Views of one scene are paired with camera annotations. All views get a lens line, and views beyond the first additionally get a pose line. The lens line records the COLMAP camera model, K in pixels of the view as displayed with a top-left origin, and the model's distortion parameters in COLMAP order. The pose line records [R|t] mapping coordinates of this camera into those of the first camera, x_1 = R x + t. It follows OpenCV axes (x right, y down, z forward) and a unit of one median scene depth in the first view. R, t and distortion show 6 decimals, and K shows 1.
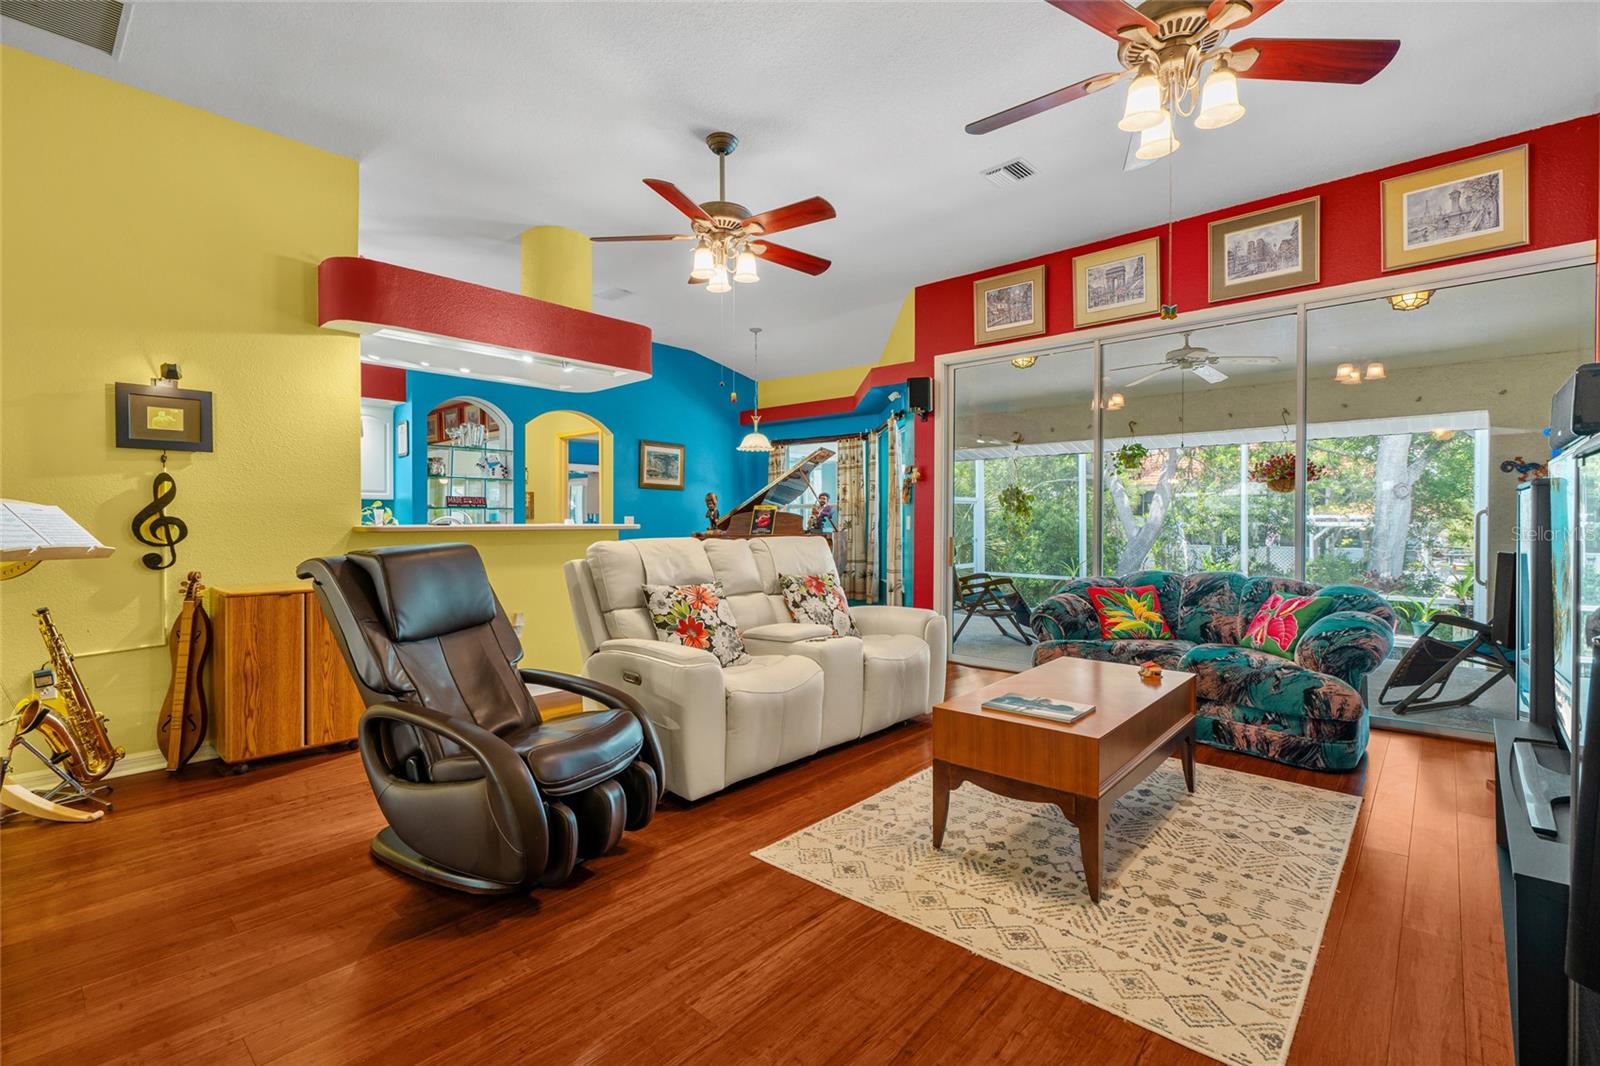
lens RADIAL K [[718.9, 0, 791.9], [0, 718.9, 527.2], [0, 0, 1]] dist [0.000708, 0.000277]
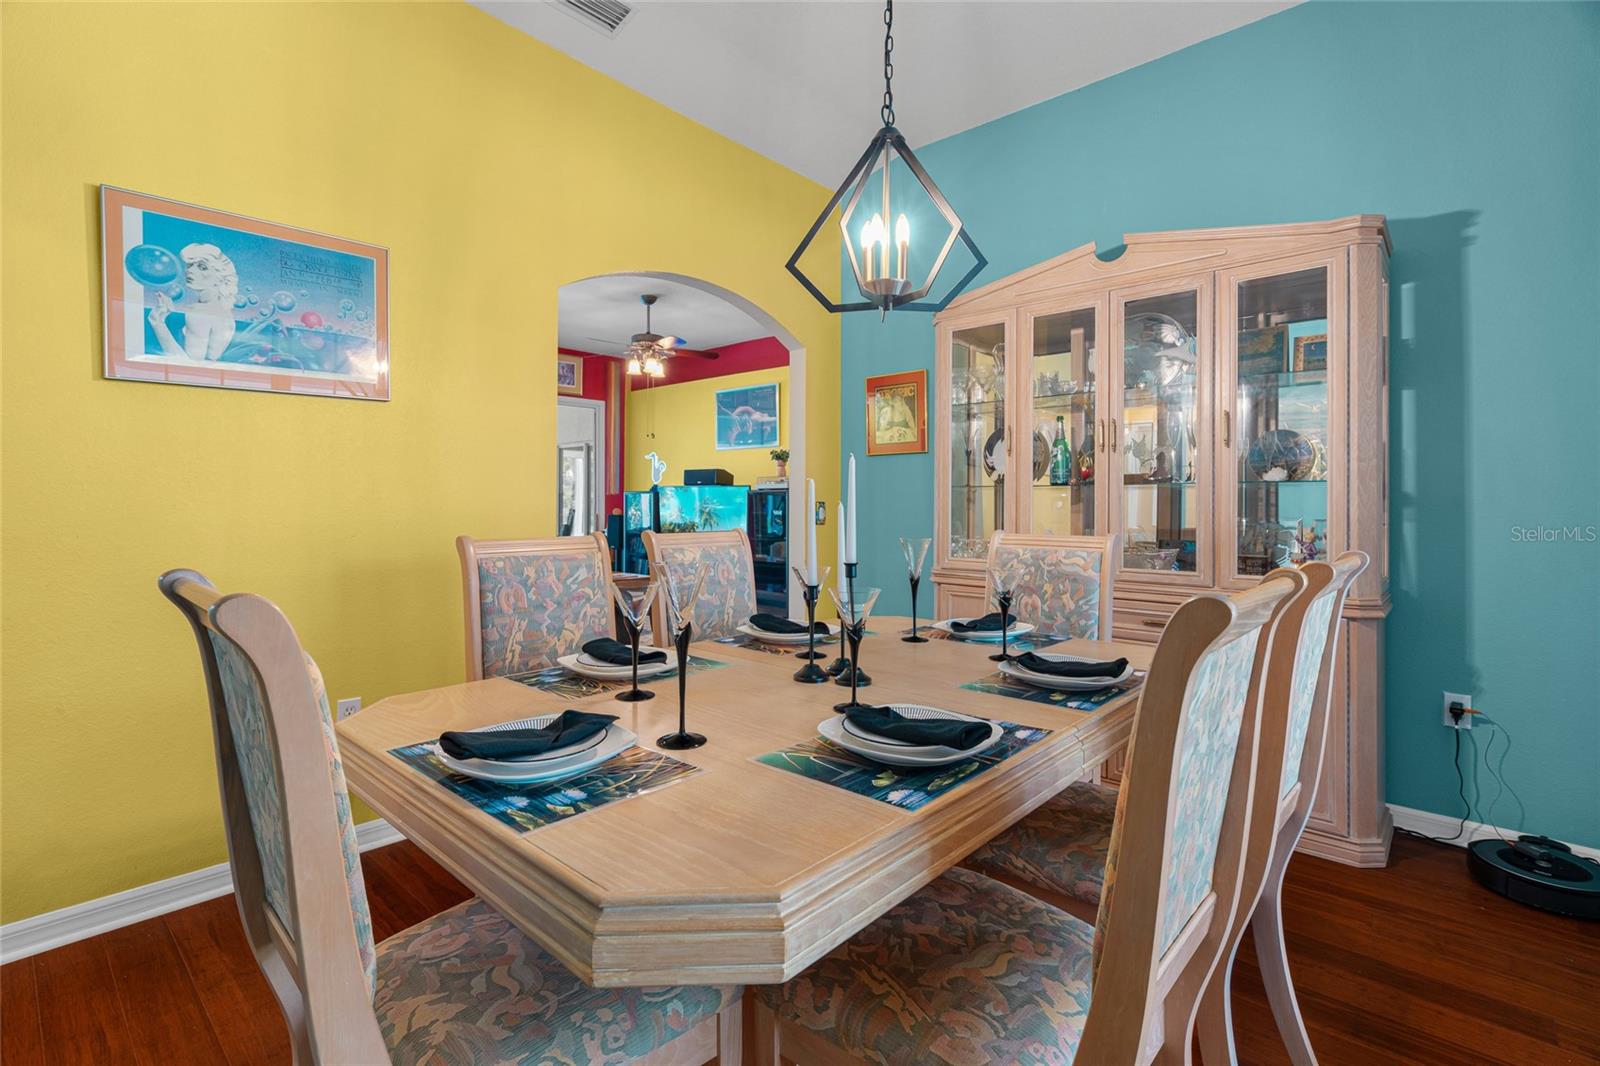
lens RADIAL K [[730.8, 0, 791.3], [0, 730.8, 513.1], [0, 0, 1]] dist [-0.002605, -0.000193]
pose [[-0.004014, -0.009282, 0.999949, -1.993614], [0.003612, 0.999950, 0.009296, 0.003090], [-0.999985, 0.003649, -0.003981, 0.337527]]
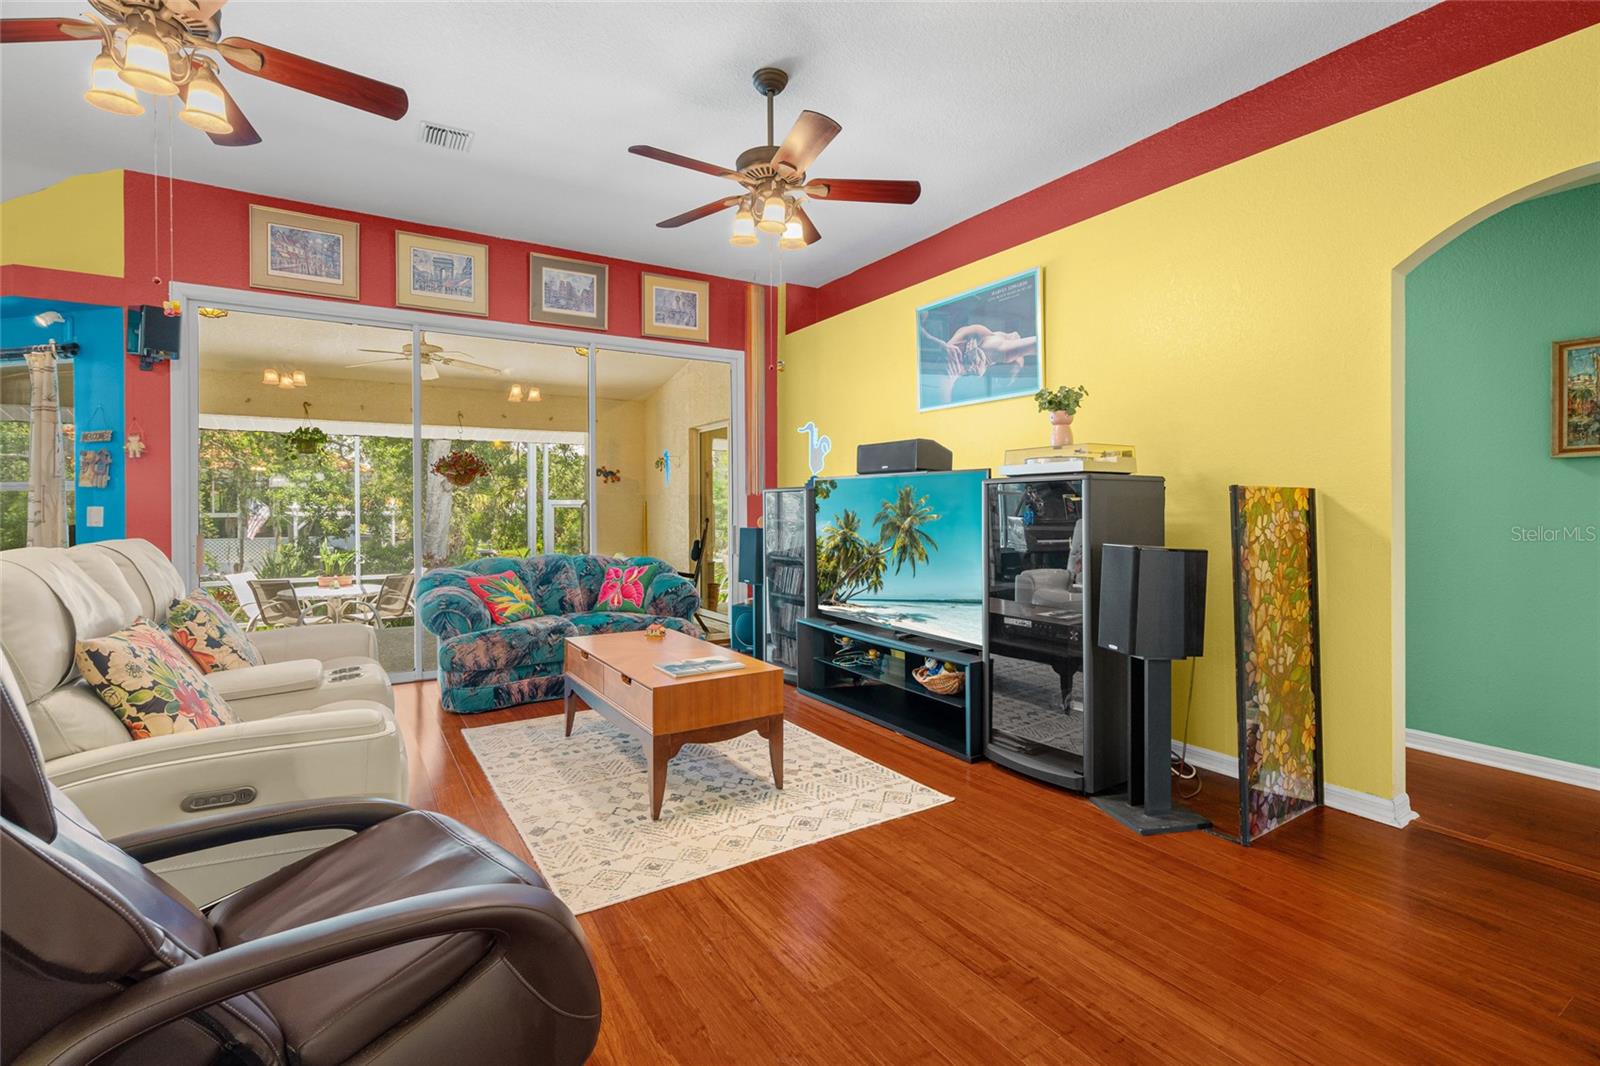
lens RADIAL K [[730.8, 0, 791.3], [0, 730.8, 513.1], [0, 0, 1]] dist [-0.002605, -0.000193]
pose [[0.273055, -0.008278, 0.961963, -0.695705], [0.014368, 0.999887, 0.004526, -0.007104], [-0.961891, 0.012586, 0.273143, 0.457023]]
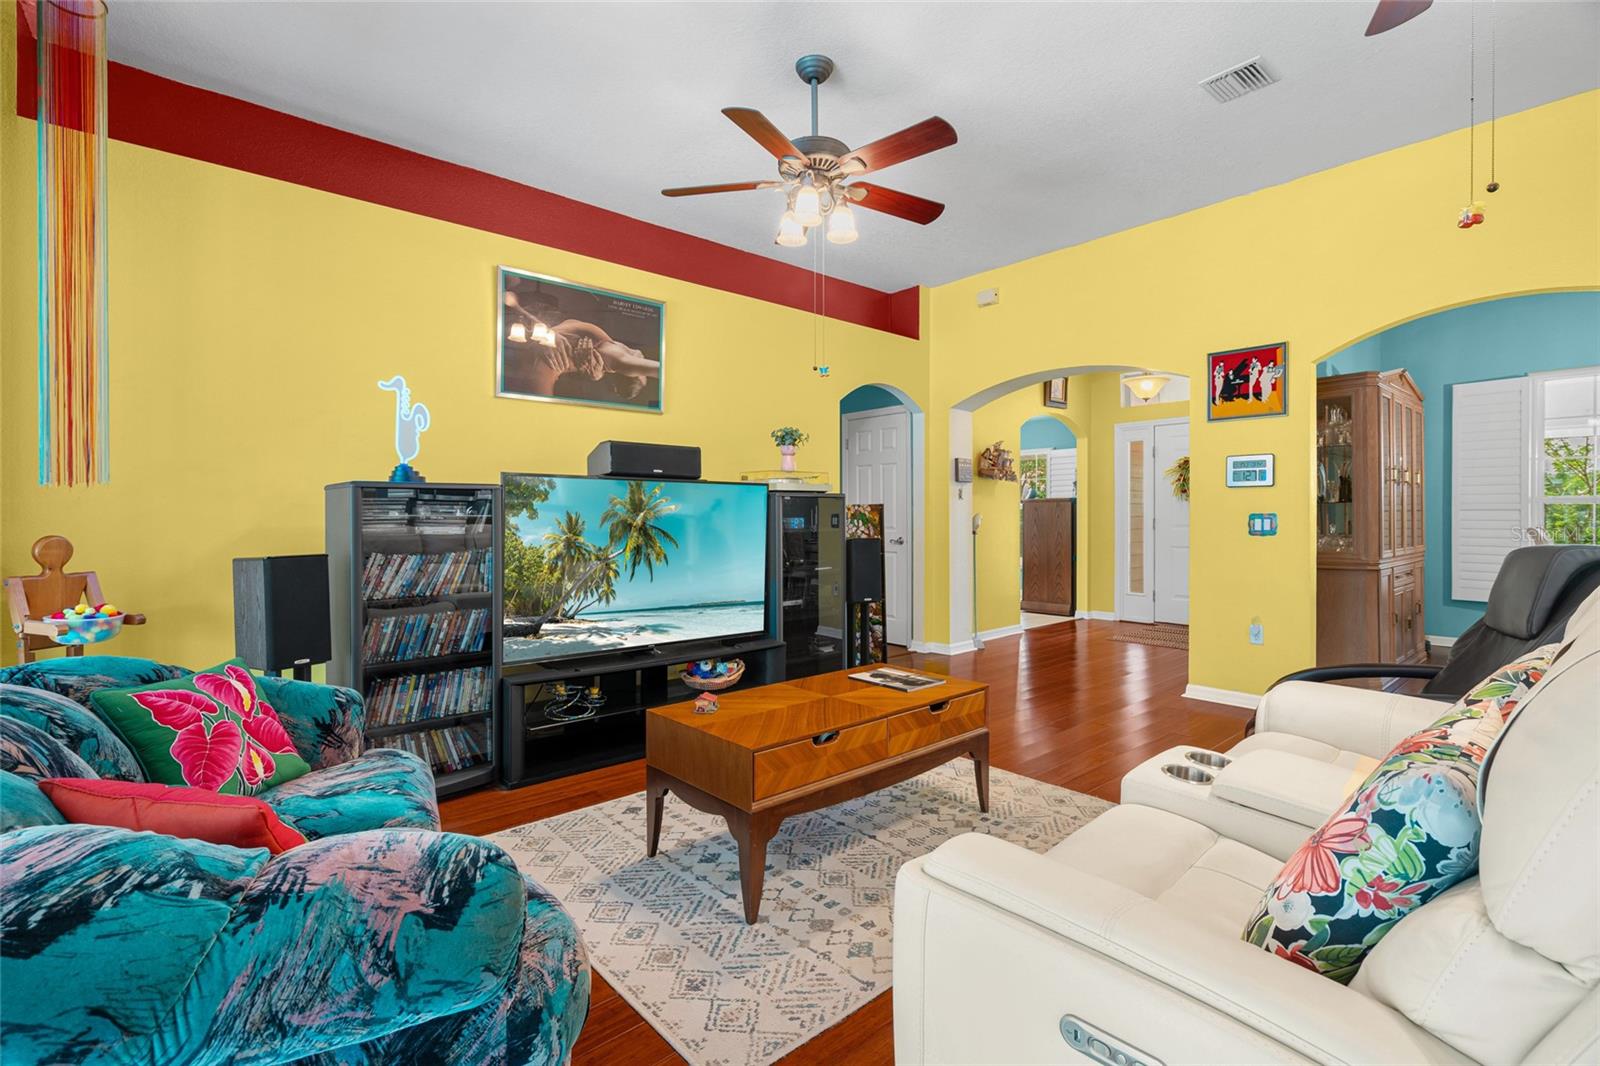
lens RADIAL K [[730.8, 0, 791.3], [0, 730.8, 513.1], [0, 0, 1]] dist [-0.002605, -0.000193]
pose [[-0.993564, 0.000033, 0.113275, 0.333263], [0.001060, 0.999959, 0.009010, -0.023346], [-0.113270, 0.009072, -0.993523, 1.929499]]
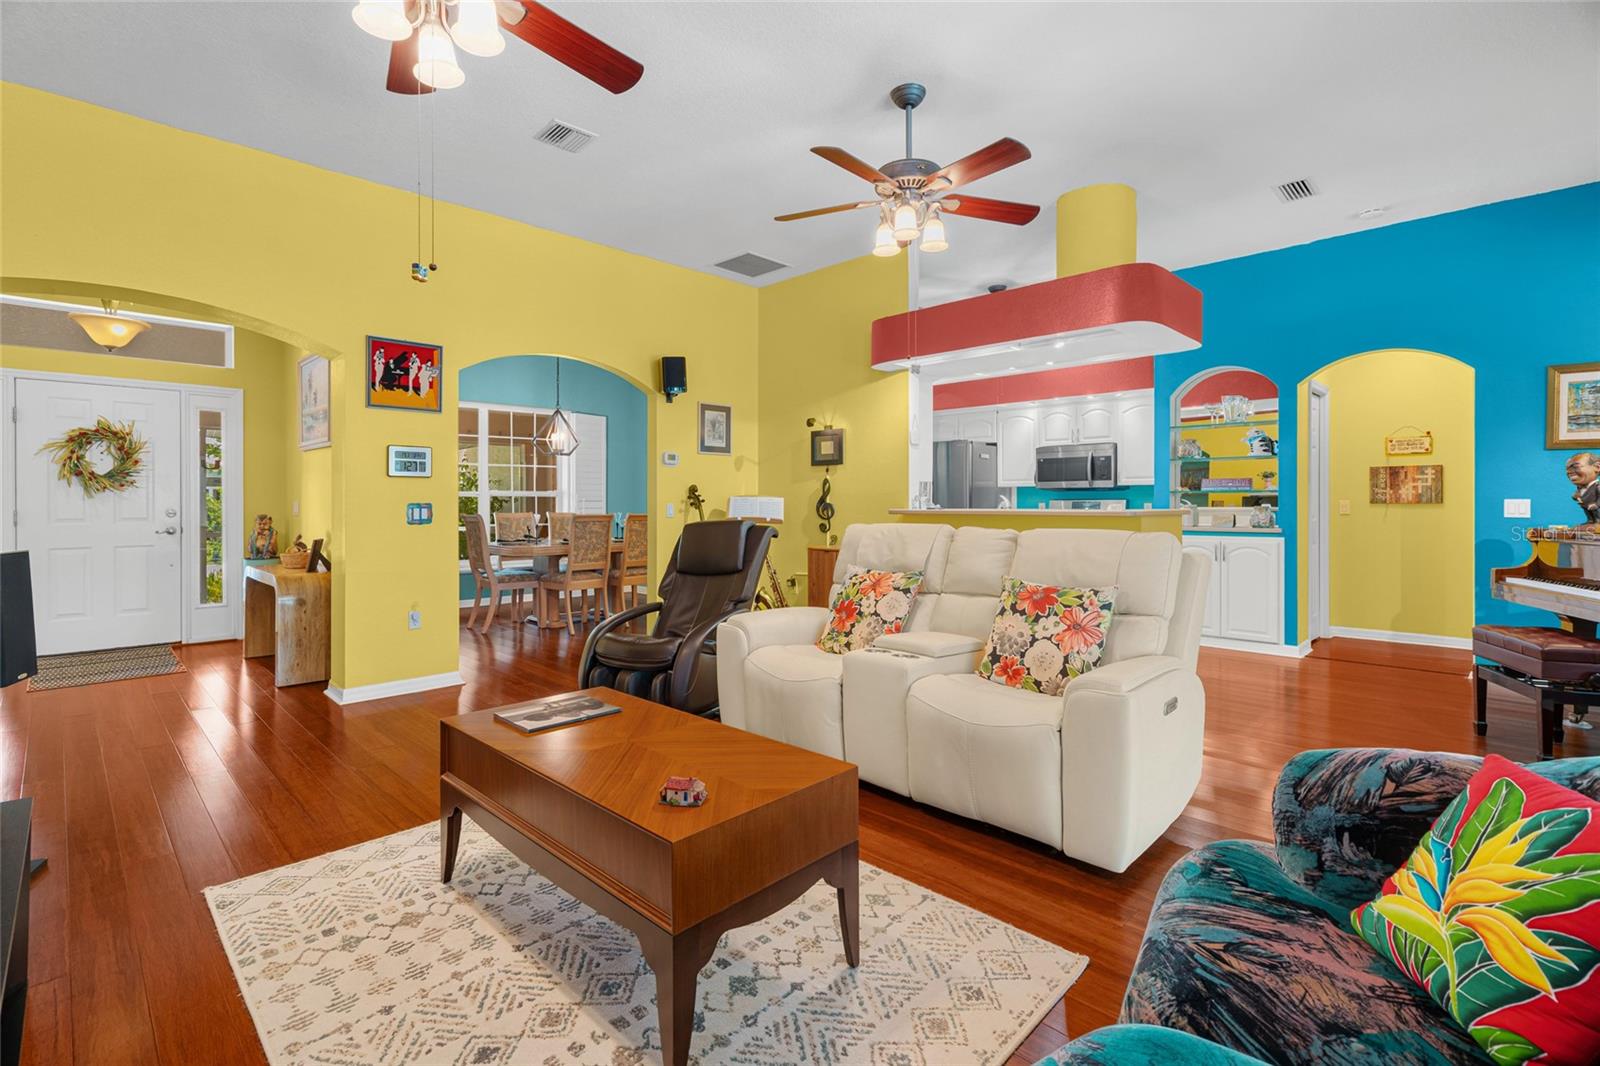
lens RADIAL K [[728.2, 0, 798.8], [0, 728.2, 501.9], [0, 0, 1]] dist [-0.001470, 0.000019]
pose [[-0.036470, -0.002657, -0.999331, 1.105271], [-0.009488, 0.999952, -0.002312, -0.014594], [0.999290, 0.009397, -0.036494, 1.180310]]
